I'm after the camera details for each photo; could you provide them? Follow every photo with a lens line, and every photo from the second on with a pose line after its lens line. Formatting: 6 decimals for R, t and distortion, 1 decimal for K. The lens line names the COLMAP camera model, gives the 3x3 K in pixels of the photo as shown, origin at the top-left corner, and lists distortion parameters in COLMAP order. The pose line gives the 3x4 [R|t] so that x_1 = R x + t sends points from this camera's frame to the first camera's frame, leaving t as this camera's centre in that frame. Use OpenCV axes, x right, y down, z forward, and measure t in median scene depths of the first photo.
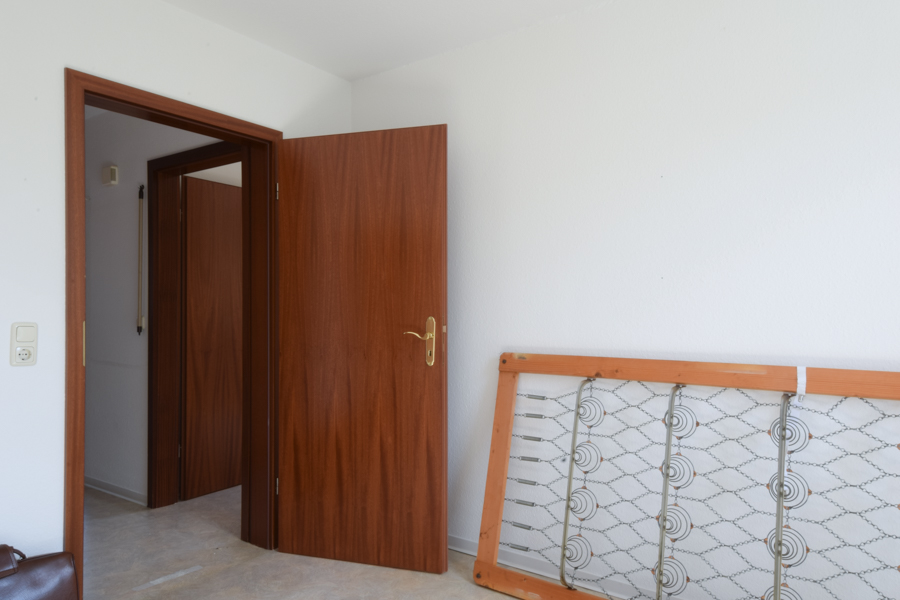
lens RADIAL K [[626.1, 0, 451.2], [0, 626.1, 308.6], [0, 0, 1]] dist [0.029004, -0.001227]
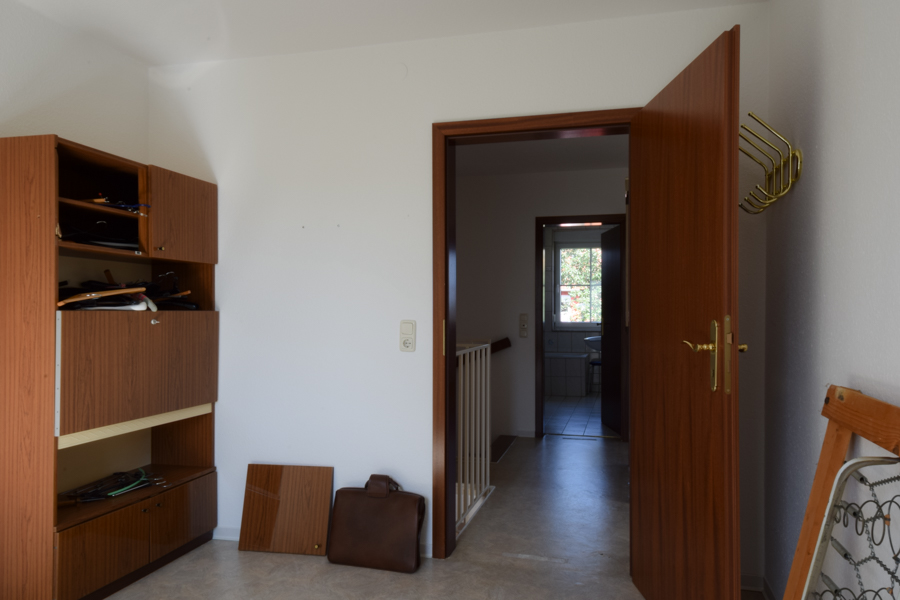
lens RADIAL K [[617.4, 0, 455.6], [0, 617.4, 311.3], [0, 0, 1]] dist [0.031186, 0.000850]
pose [[0.379106, 0.001262, -0.925352, 0.503222], [-0.000872, 0.999999, 0.001007, 0.002356], [0.925353, 0.000425, 0.379107, 0.488174]]
